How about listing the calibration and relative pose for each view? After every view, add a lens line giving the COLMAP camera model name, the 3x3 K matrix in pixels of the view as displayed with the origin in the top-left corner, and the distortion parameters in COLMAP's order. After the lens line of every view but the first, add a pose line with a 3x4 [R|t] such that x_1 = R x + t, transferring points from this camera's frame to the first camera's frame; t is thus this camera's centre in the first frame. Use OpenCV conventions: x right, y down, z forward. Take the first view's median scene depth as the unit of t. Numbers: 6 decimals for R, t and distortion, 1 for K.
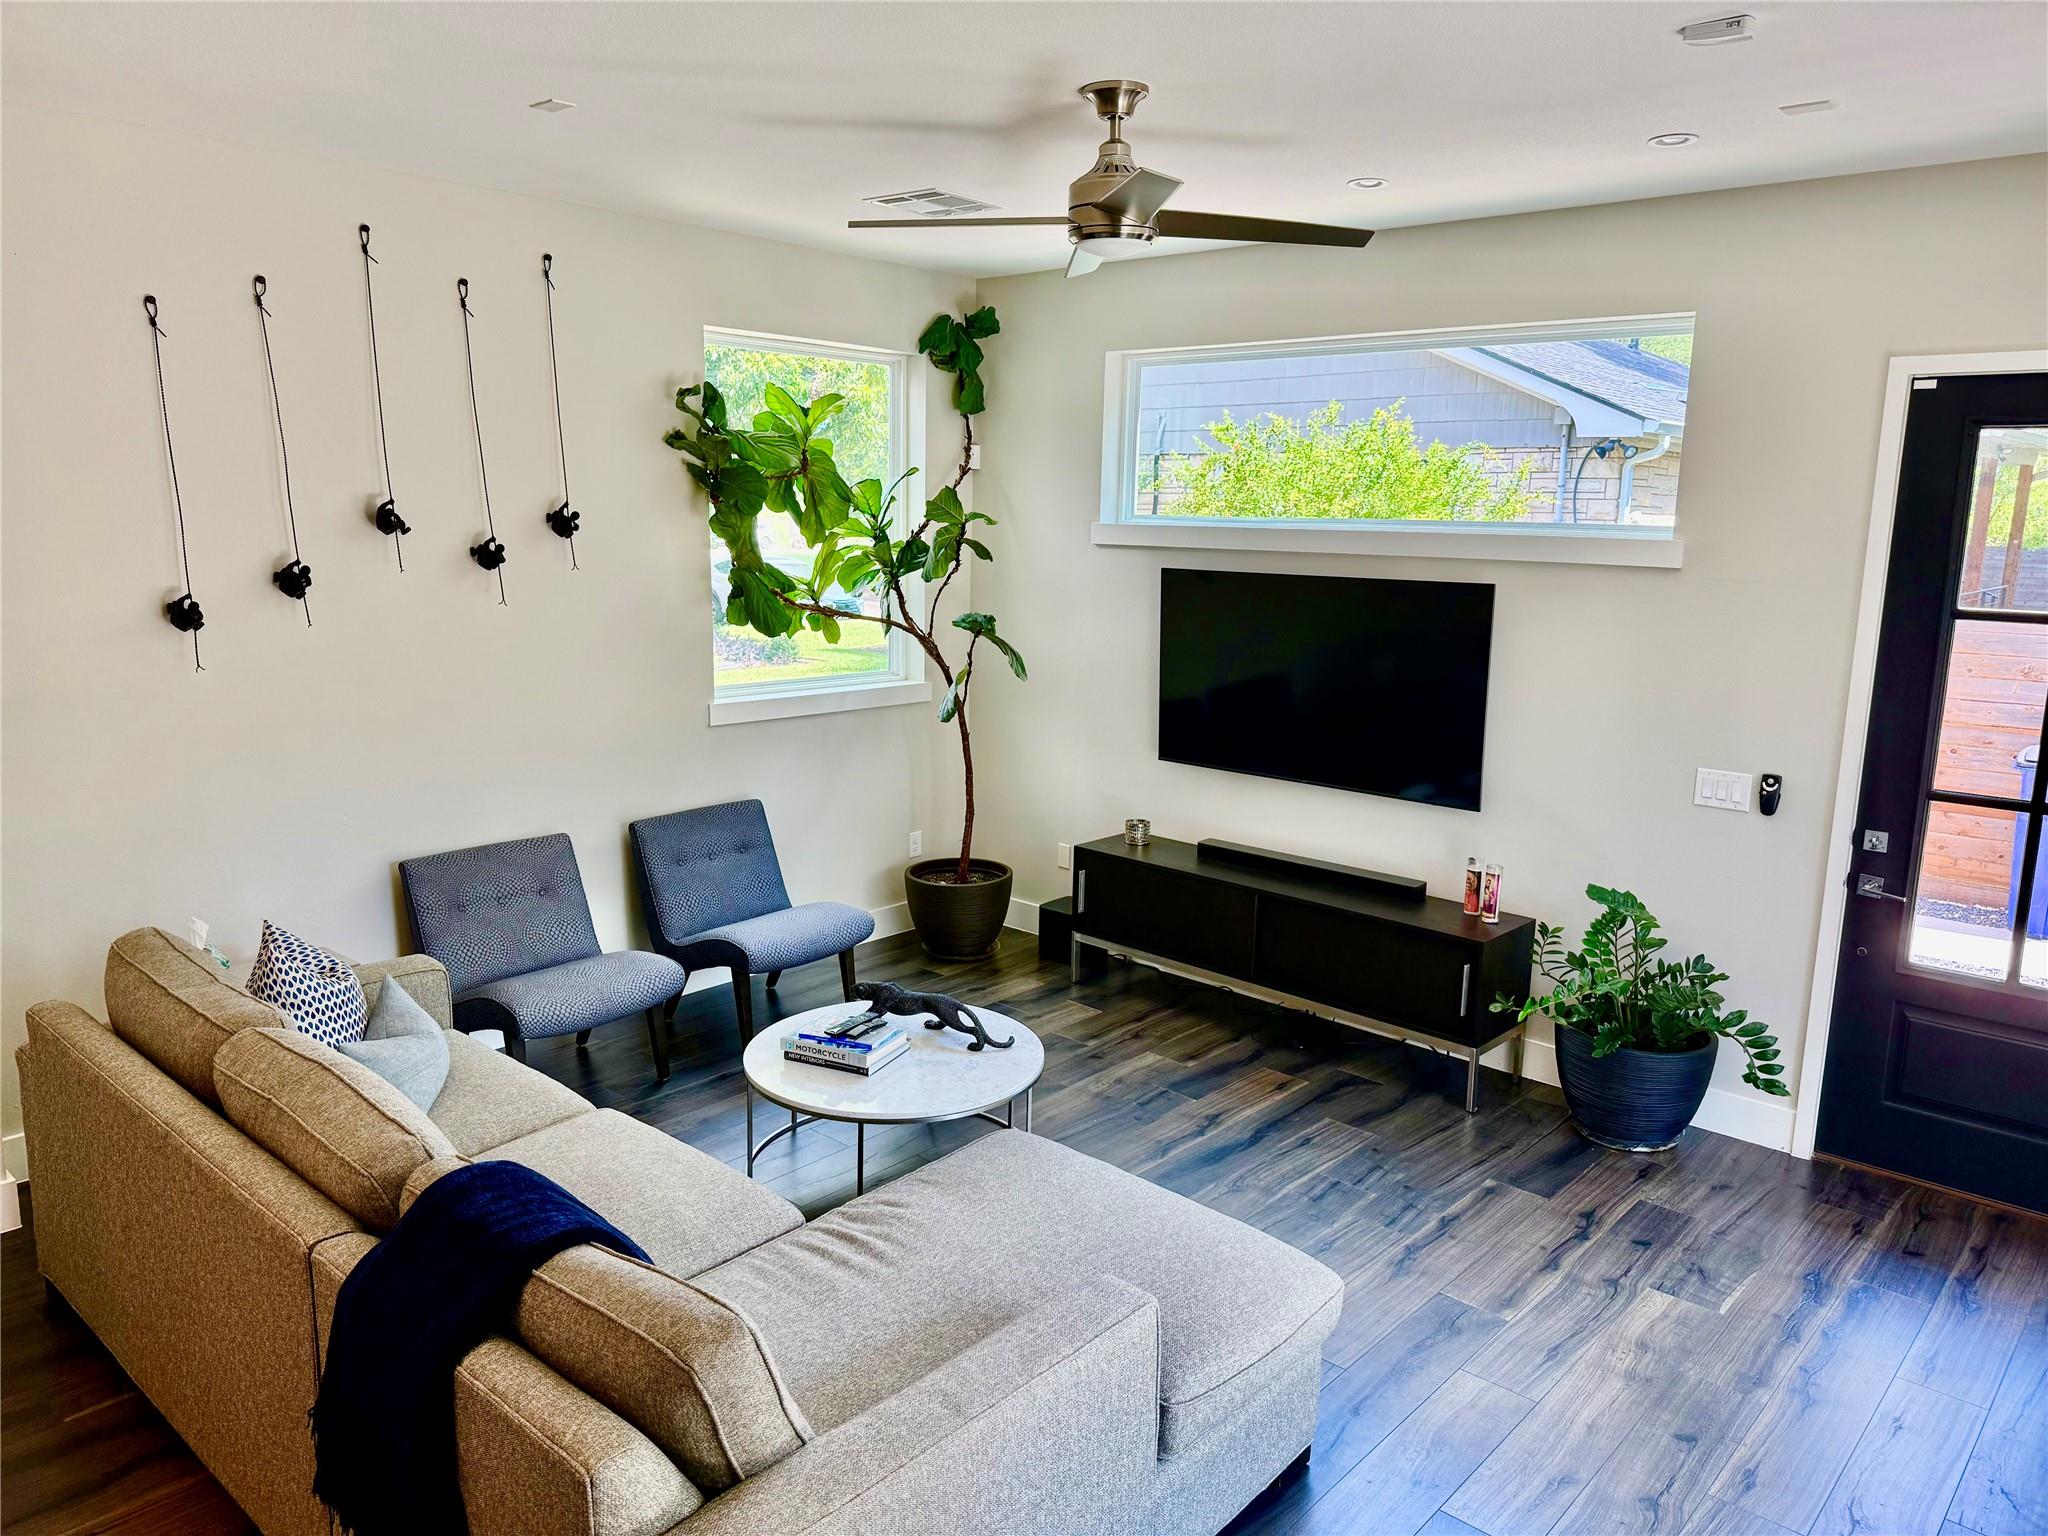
lens RADIAL K [[1447.4, 0, 1026.8], [0, 1447.4, 778.6], [0, 0, 1]] dist [0.061341, -0.085263]
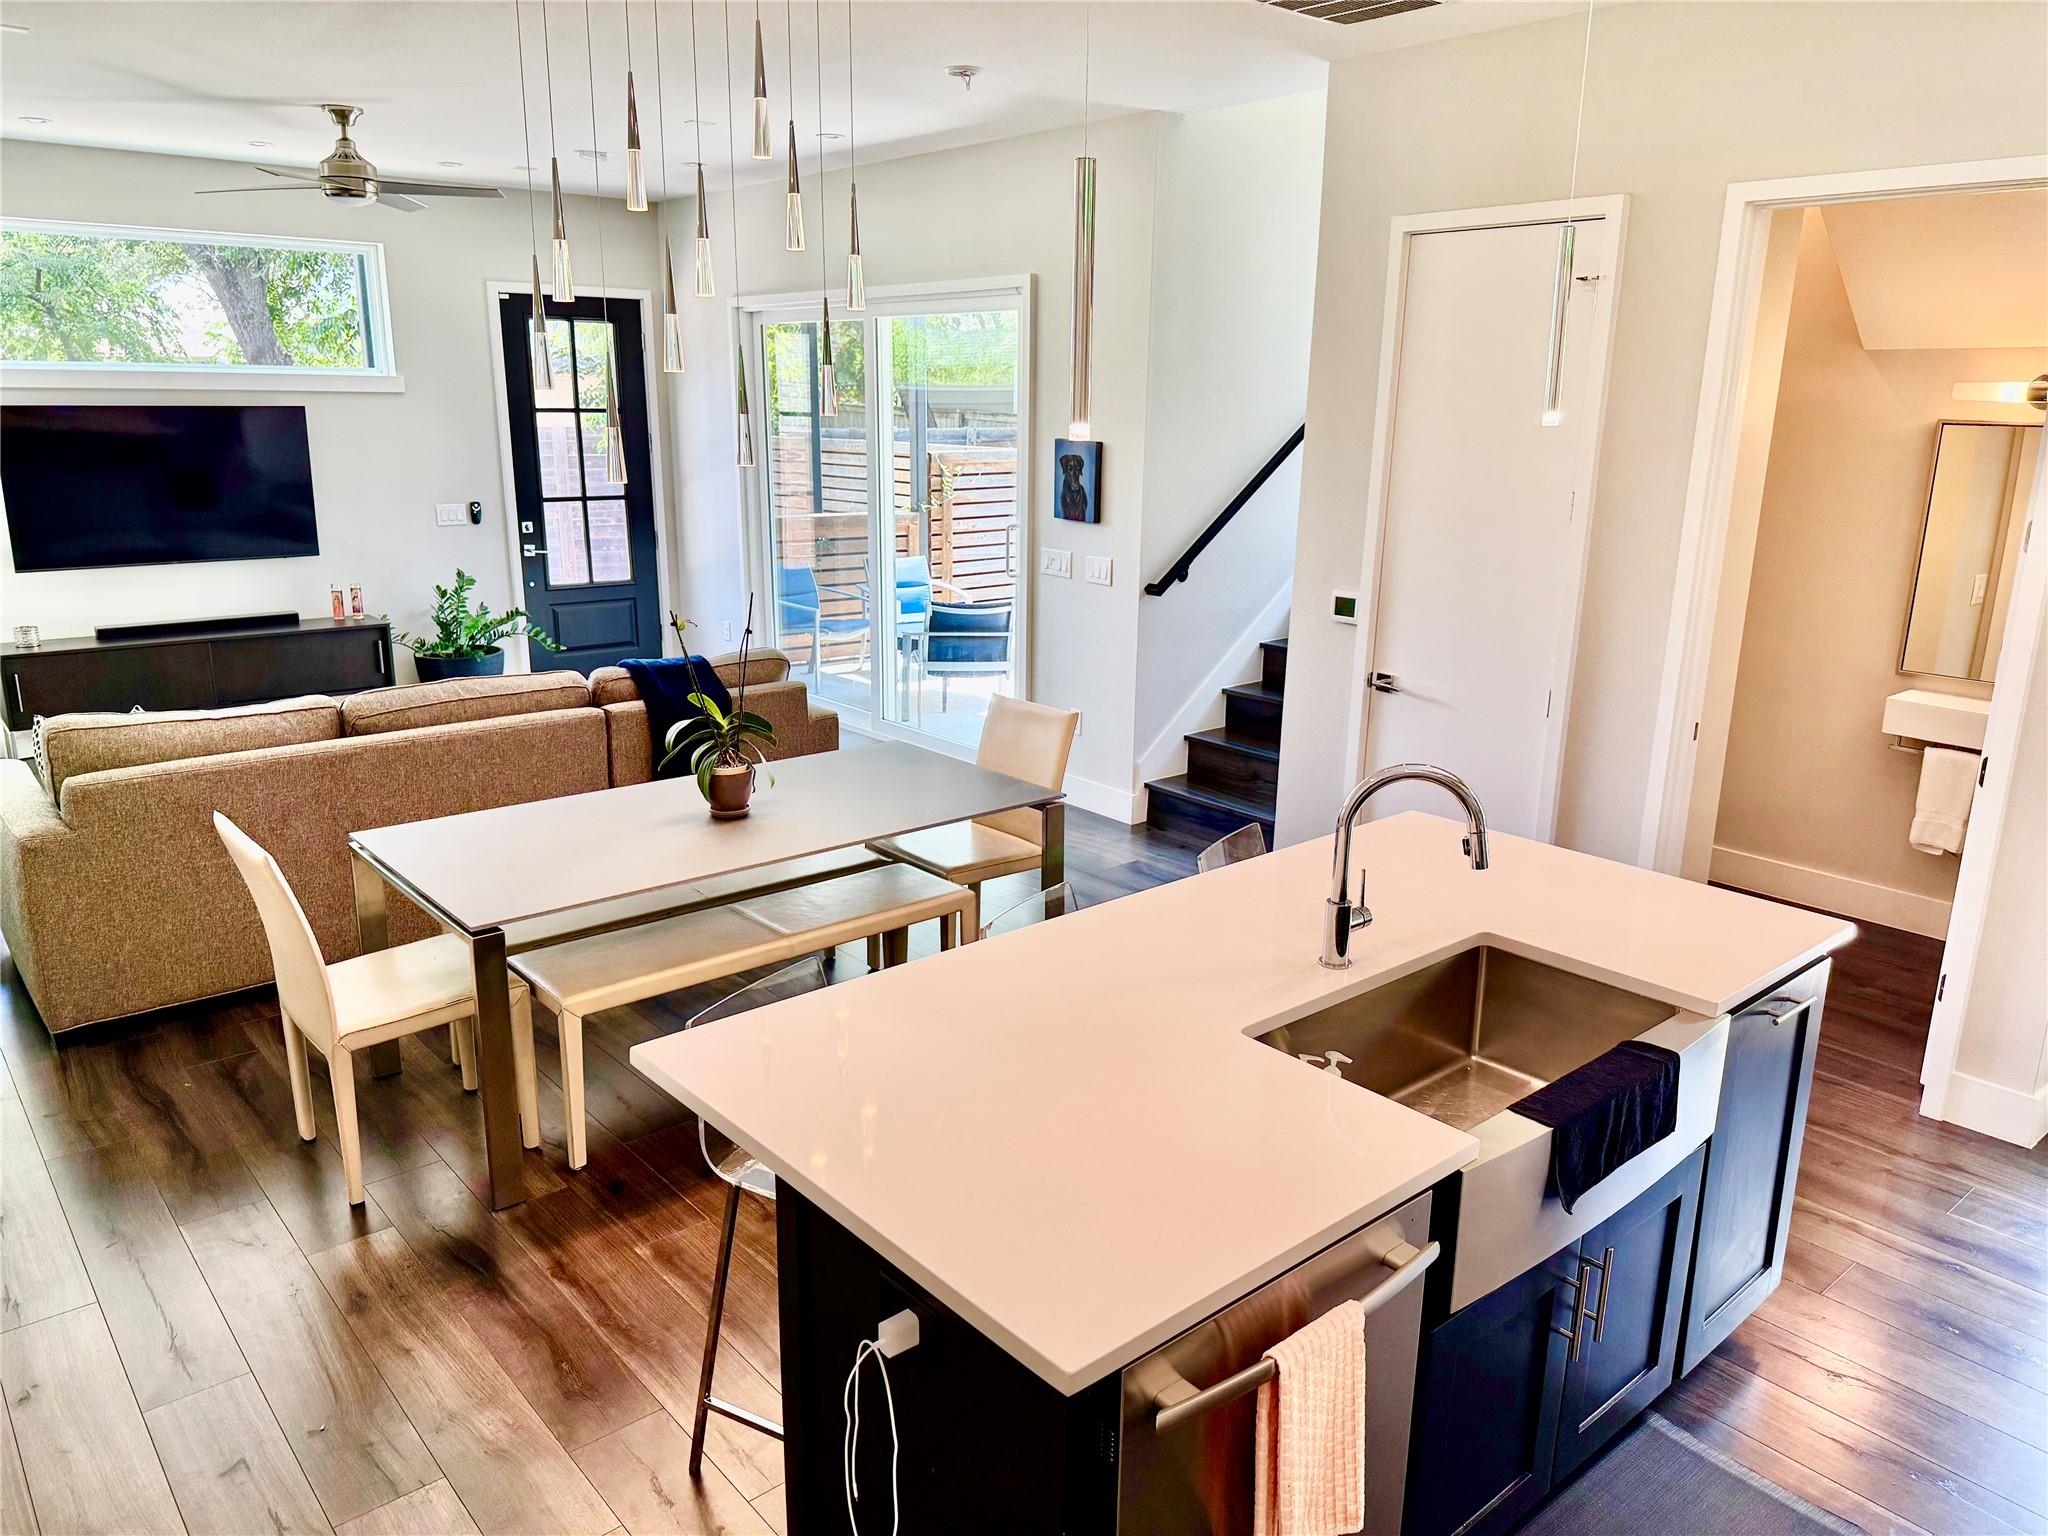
lens RADIAL K [[1447.4, 0, 1026.4], [0, 1447.4, 764.7], [0, 0, 1]] dist [0.061341, -0.085263]
pose [[0.131018, -0.268461, 0.954339, -1.355875], [0.174376, 0.953870, 0.244389, -0.016067], [-0.975924, 0.134394, 0.171787, 0.024357]]
